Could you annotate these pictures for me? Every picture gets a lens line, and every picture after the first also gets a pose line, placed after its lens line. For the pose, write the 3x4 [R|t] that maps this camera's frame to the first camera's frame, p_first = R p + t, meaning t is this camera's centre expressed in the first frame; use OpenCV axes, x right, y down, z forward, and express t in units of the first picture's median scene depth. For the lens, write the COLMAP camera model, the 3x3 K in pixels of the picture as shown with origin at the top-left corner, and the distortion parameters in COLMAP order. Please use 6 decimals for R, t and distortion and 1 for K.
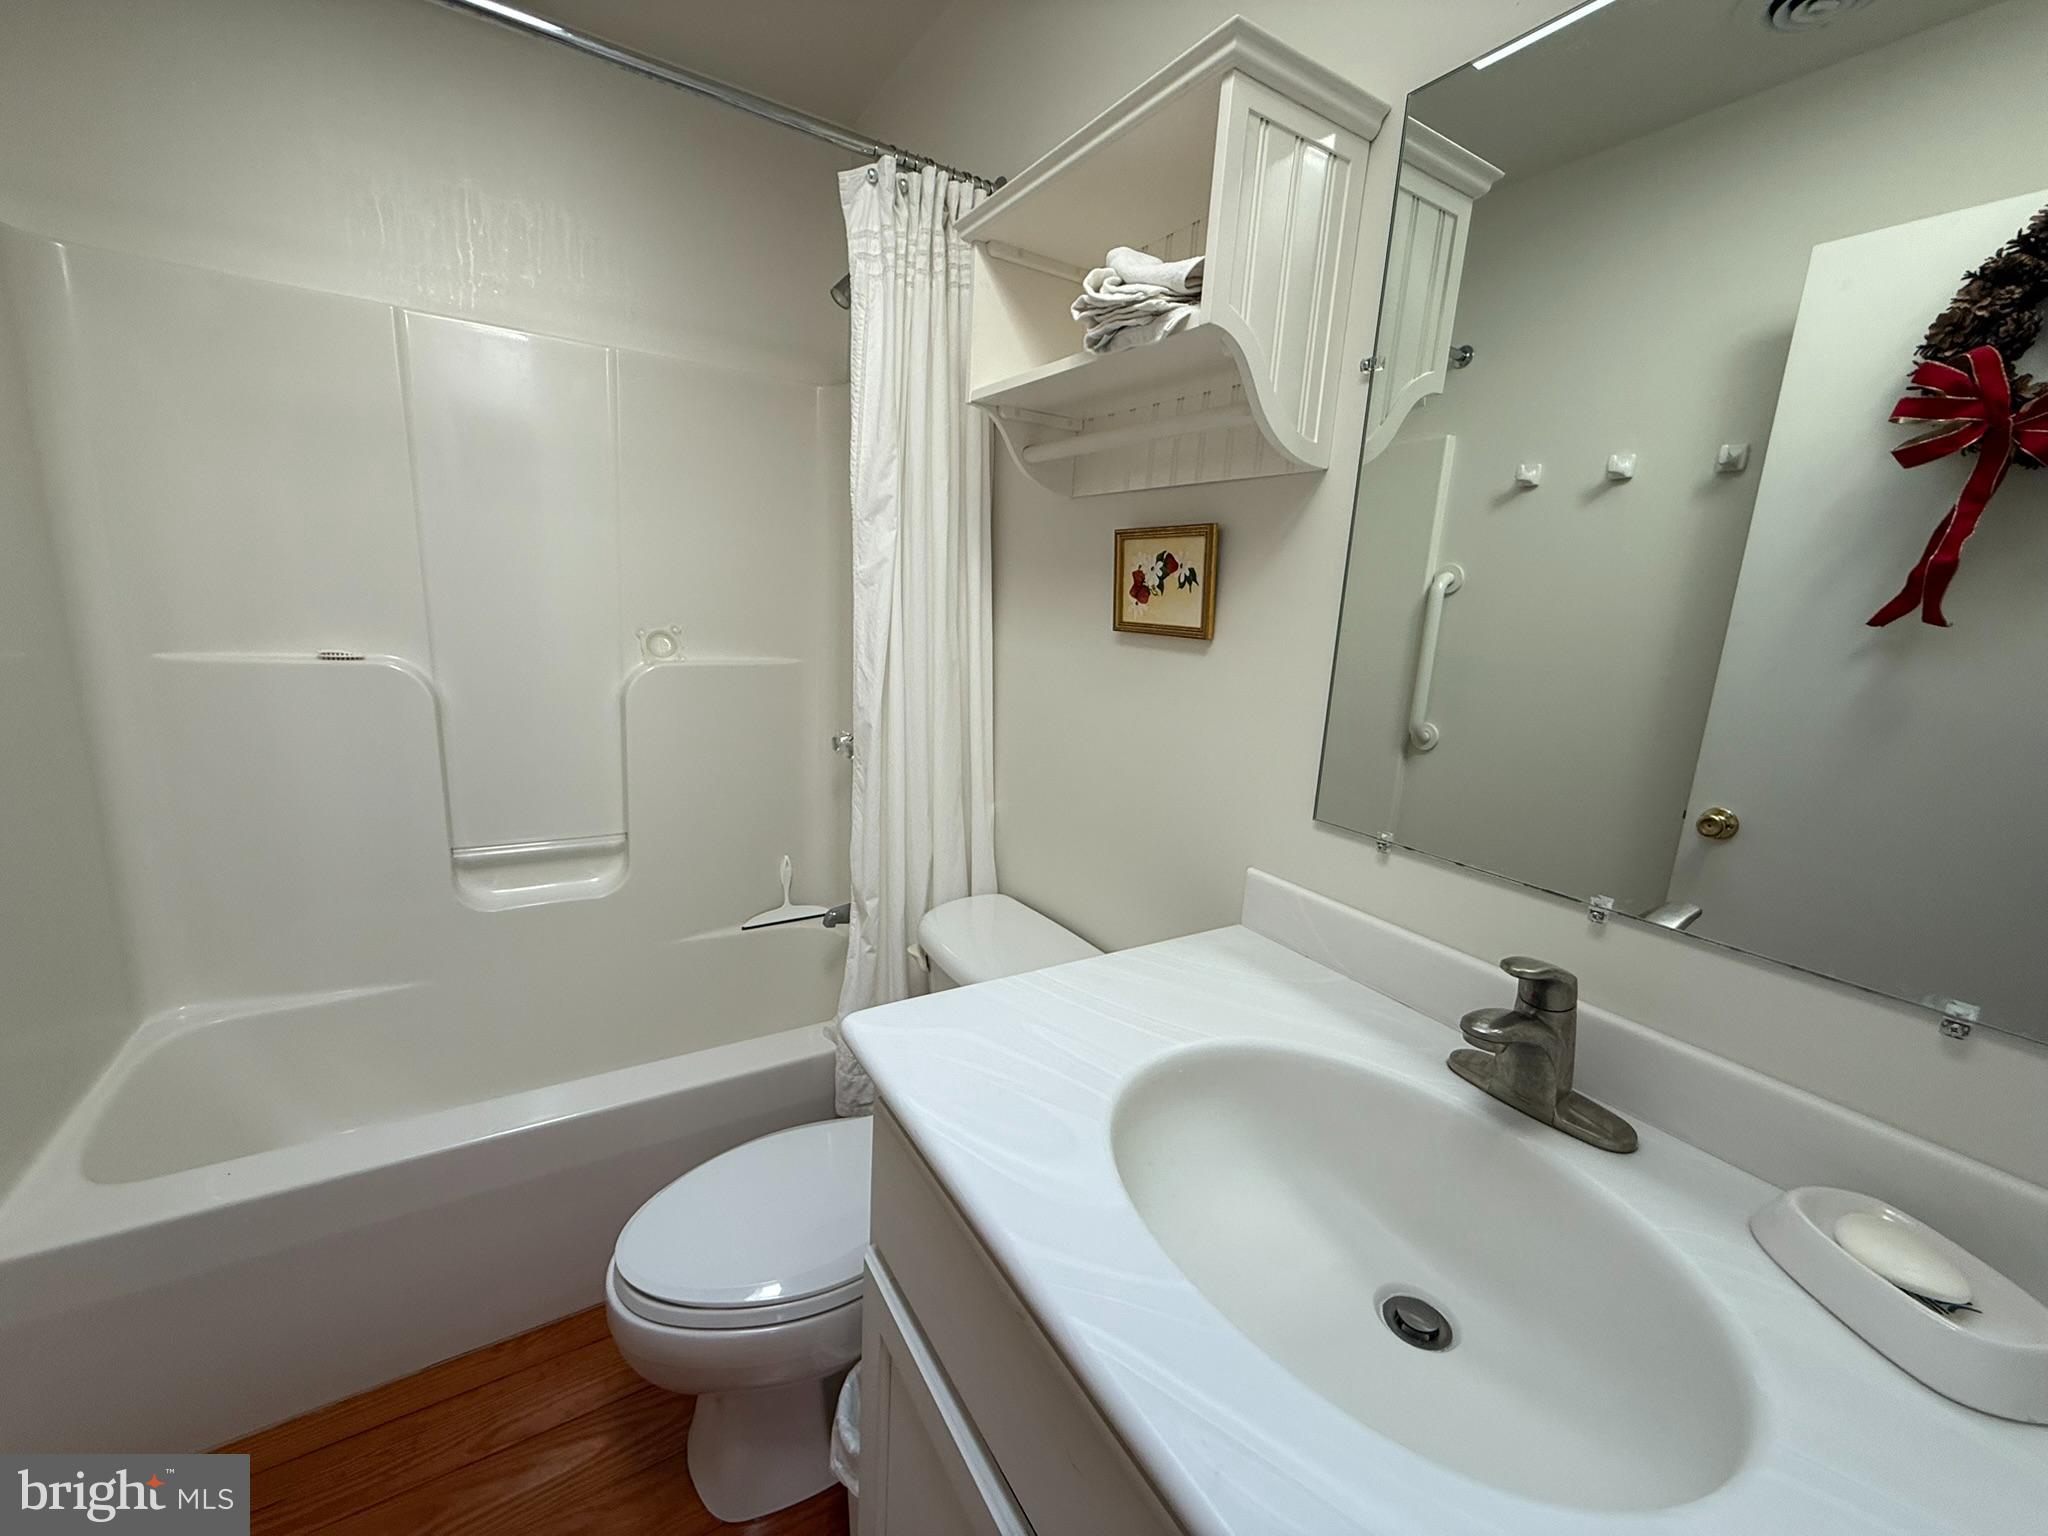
lens RADIAL K [[816.8, 0, 1019.4], [0, 816.8, 773.7], [0, 0, 1]] dist [-0.002515, 0.000859]
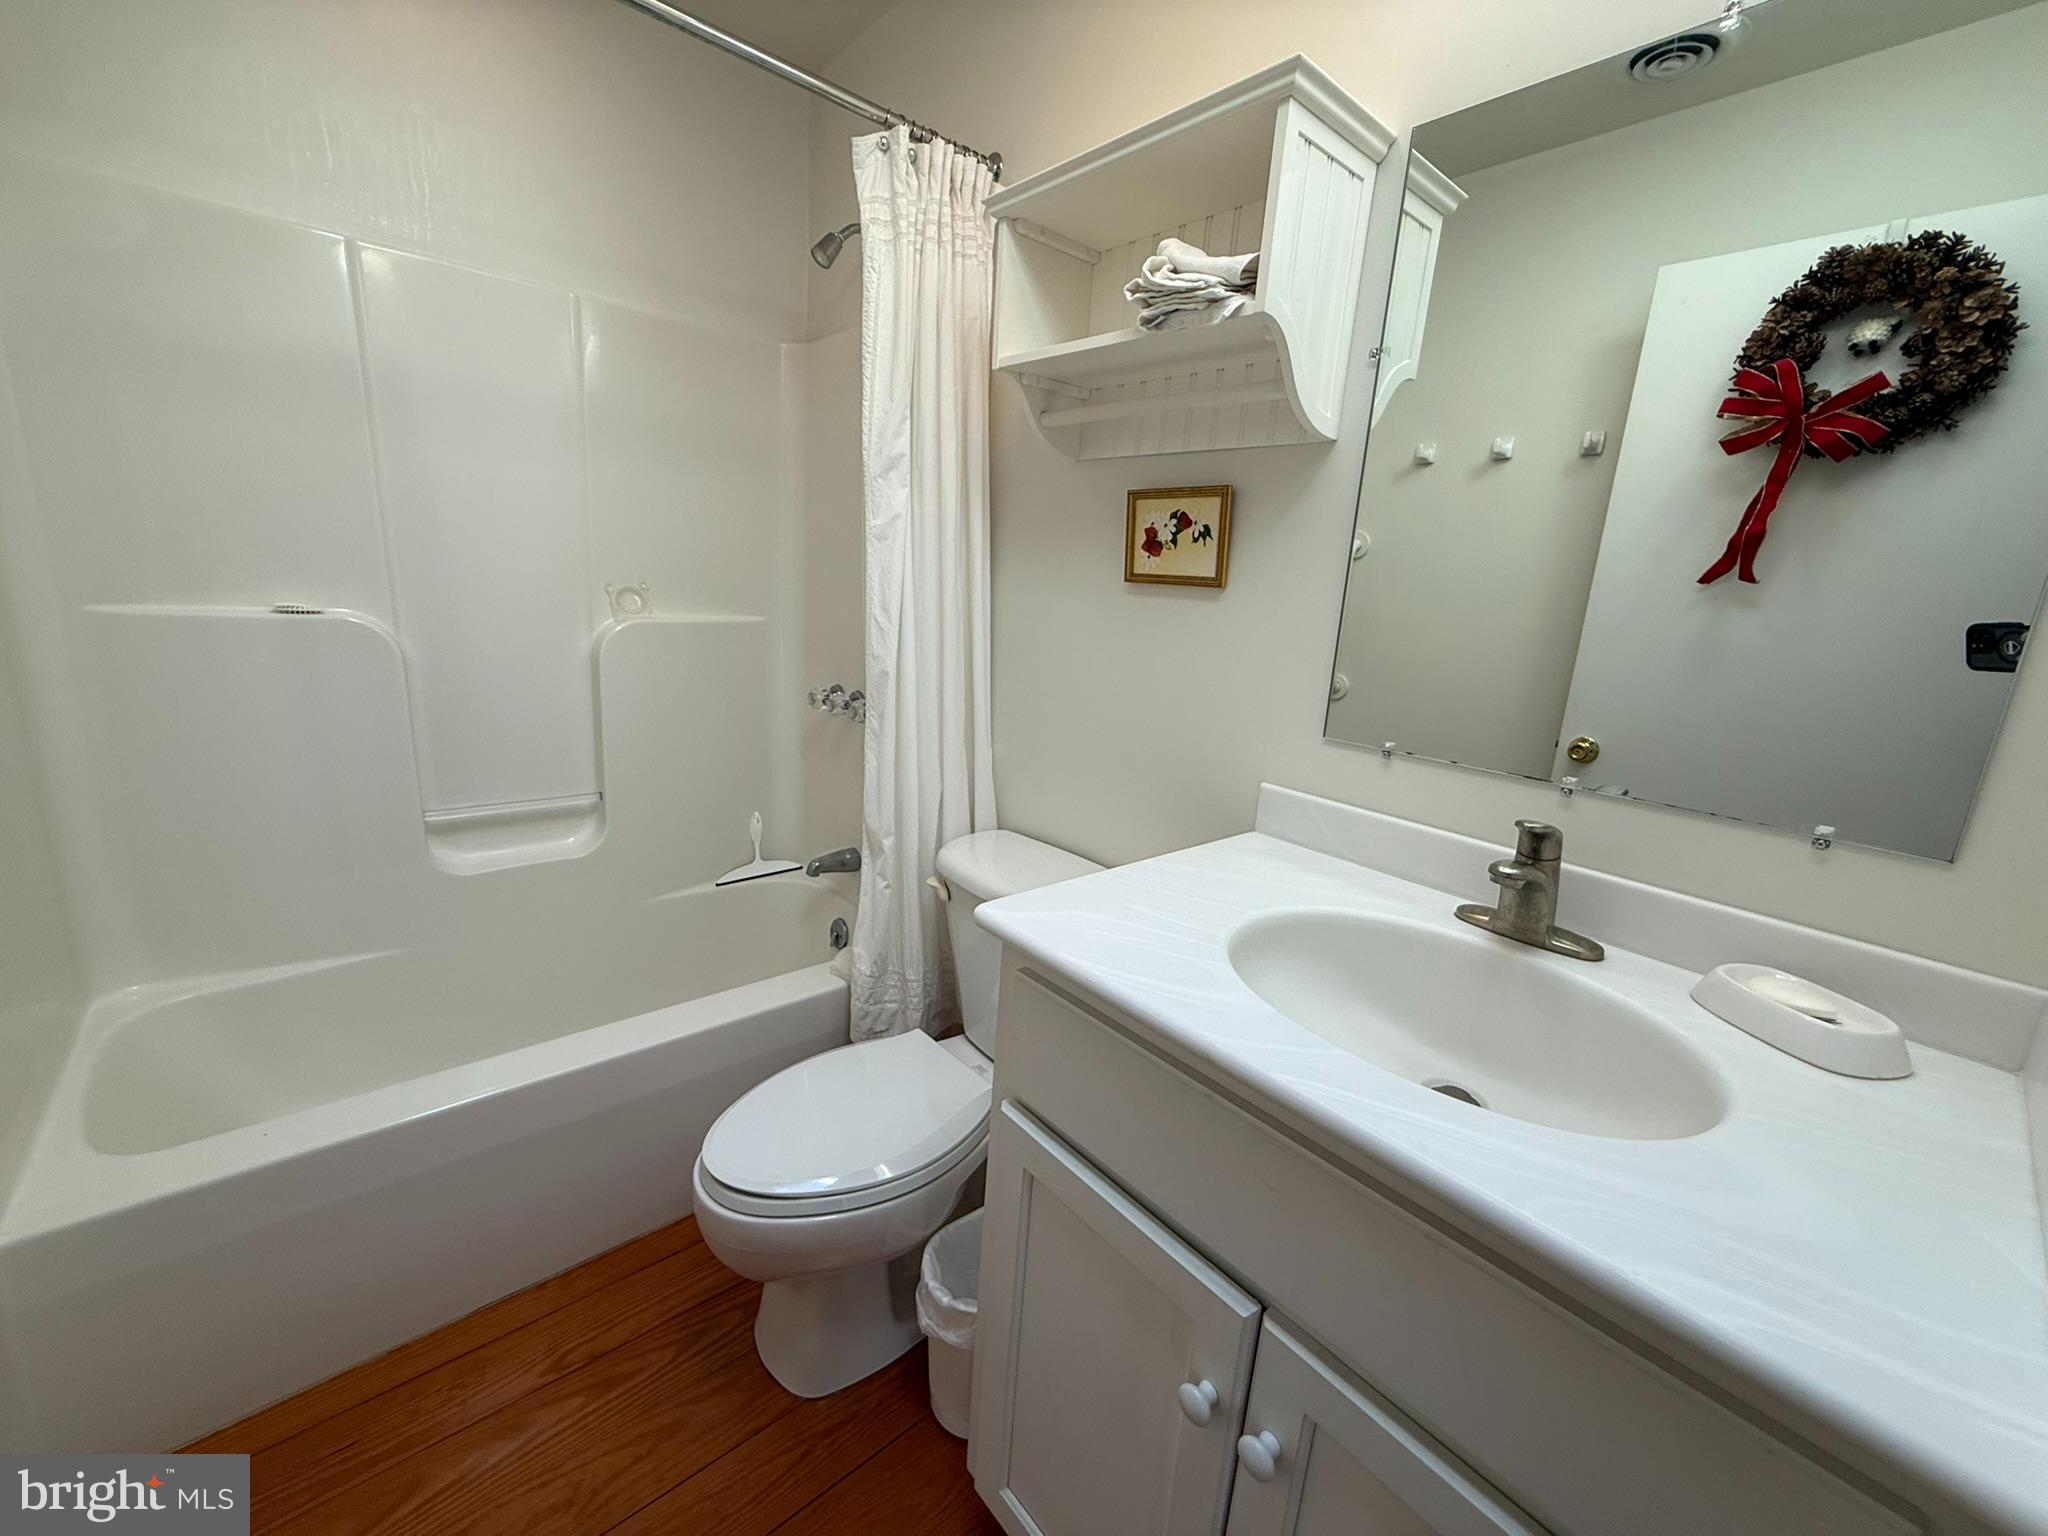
lens RADIAL K [[816.8, 0, 1017.5], [0, 816.8, 775.5], [0, 0, 1]] dist [-0.002515, 0.000859]
pose [[0.988210, -0.030535, 0.150027, -0.192545], [0.025192, 0.998983, 0.037387, 0.041471], [-0.151016, -0.033167, 0.987975, -0.085199]]
